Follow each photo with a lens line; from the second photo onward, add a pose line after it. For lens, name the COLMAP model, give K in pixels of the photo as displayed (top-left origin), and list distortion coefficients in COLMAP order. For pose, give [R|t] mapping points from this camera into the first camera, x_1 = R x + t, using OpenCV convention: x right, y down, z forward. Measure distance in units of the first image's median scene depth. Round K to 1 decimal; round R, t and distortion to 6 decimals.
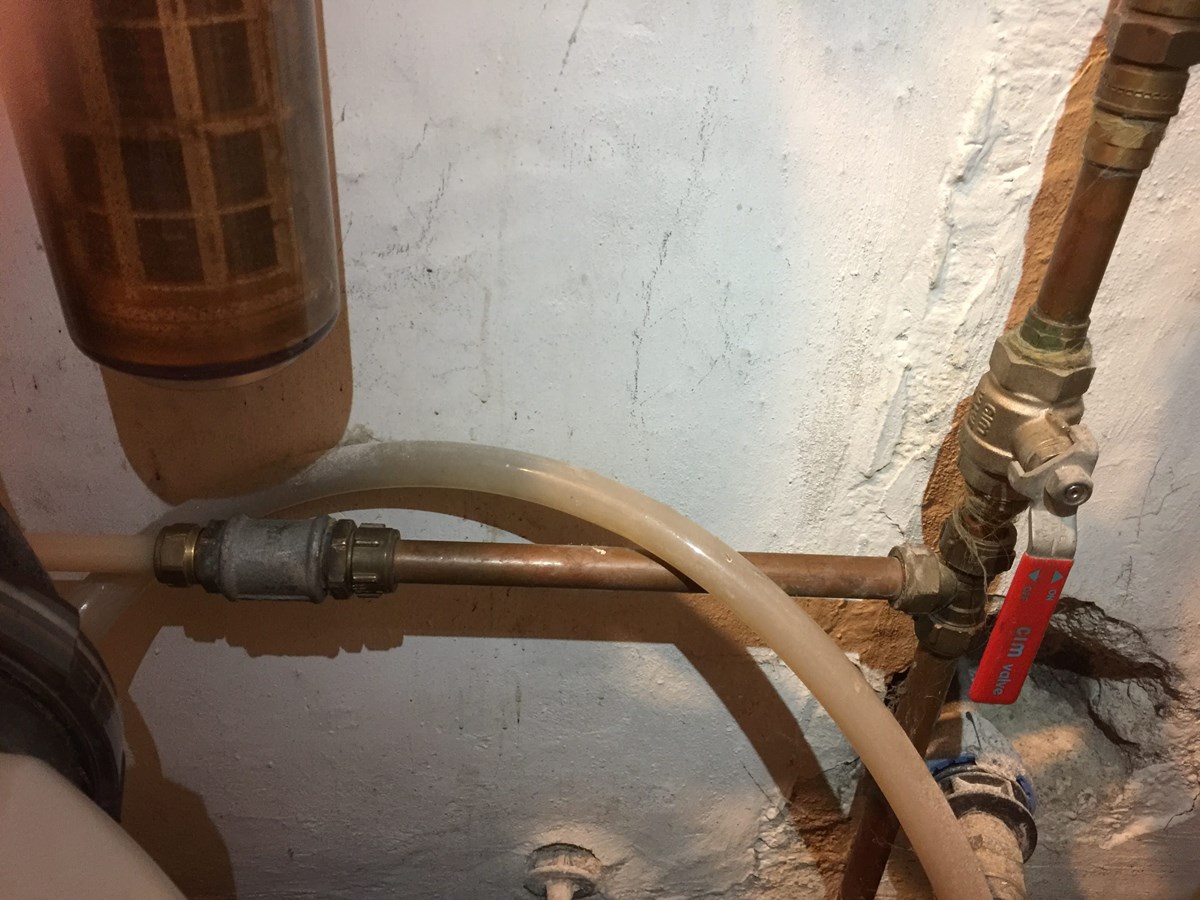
lens RADIAL K [[1017.0, 0, 595.8], [0, 1017.0, 446.0], [0, 0, 1]] dist [0.069258, -0.115789]
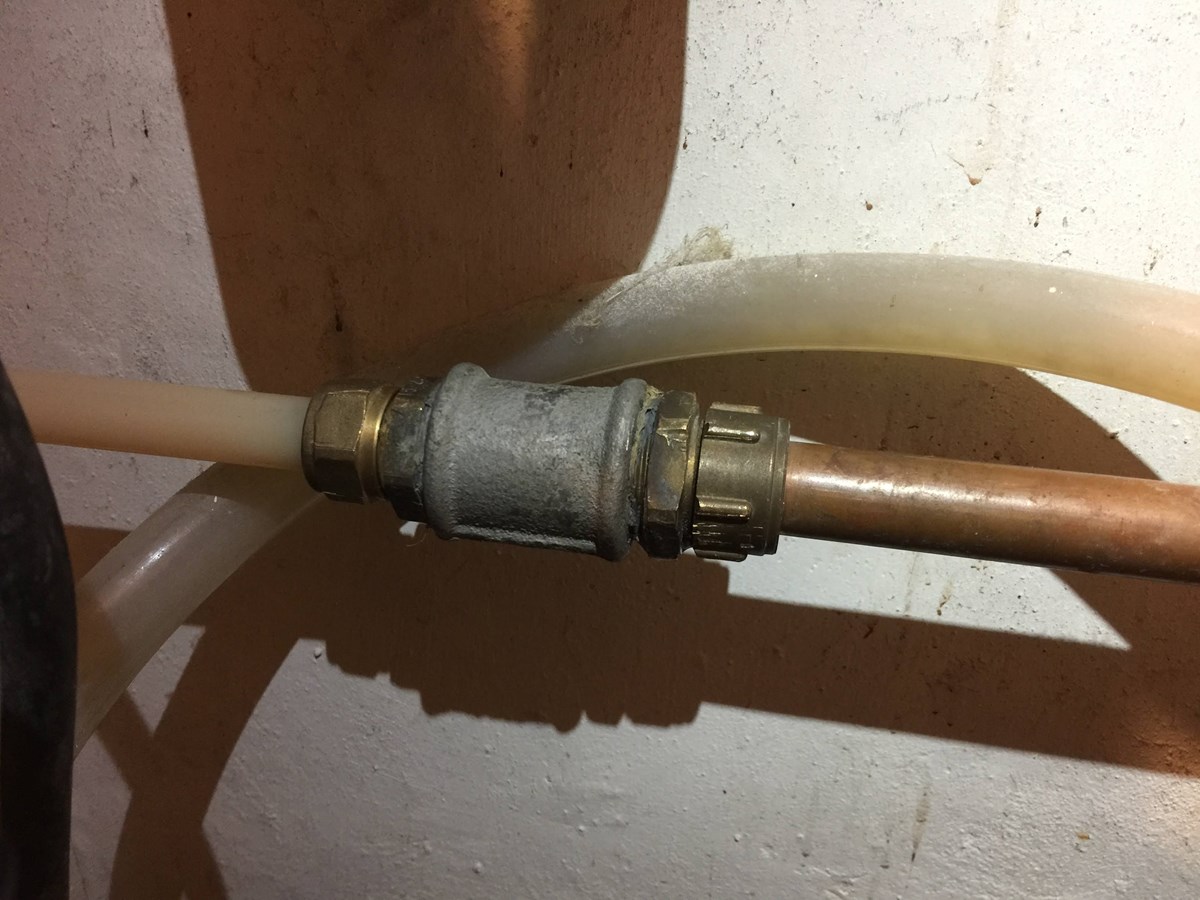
lens RADIAL K [[1017.0, 0, 598.8], [0, 1017.0, 449.1], [0, 0, 1]] dist [0.069258, -0.115789]
pose [[0.976901, 0.063409, -0.204067, -0.174376], [-0.079933, 0.994067, -0.073767, 0.129687], [0.198179, 0.088375, 0.976174, 0.501972]]
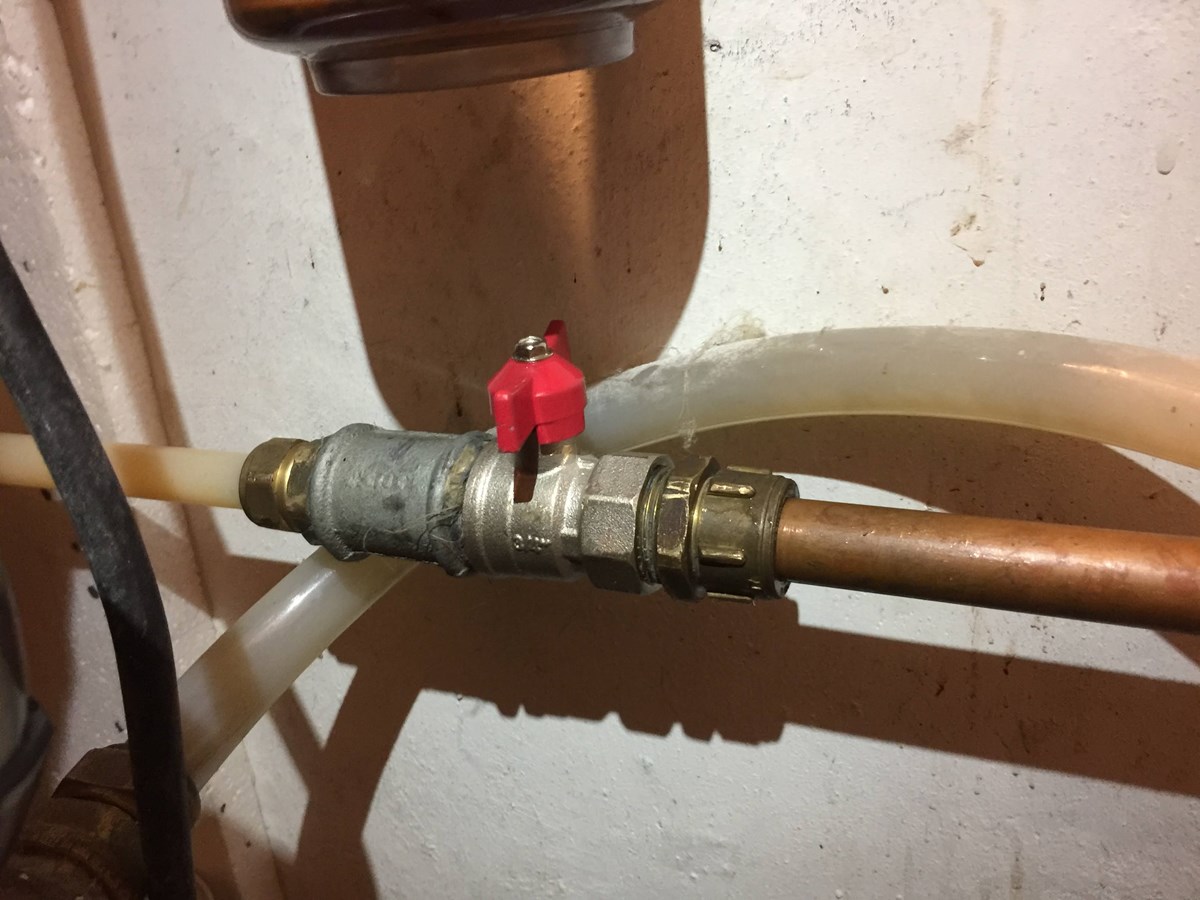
lens RADIAL K [[1017.0, 0, 611.5], [0, 1017.0, 450.9], [0, 0, 1]] dist [0.069258, -0.115789]
pose [[0.902364, 0.026720, -0.430145, -0.050138], [-0.096485, 0.985267, -0.141205, 0.143546], [0.420035, 0.168921, 0.891648, 0.461437]]
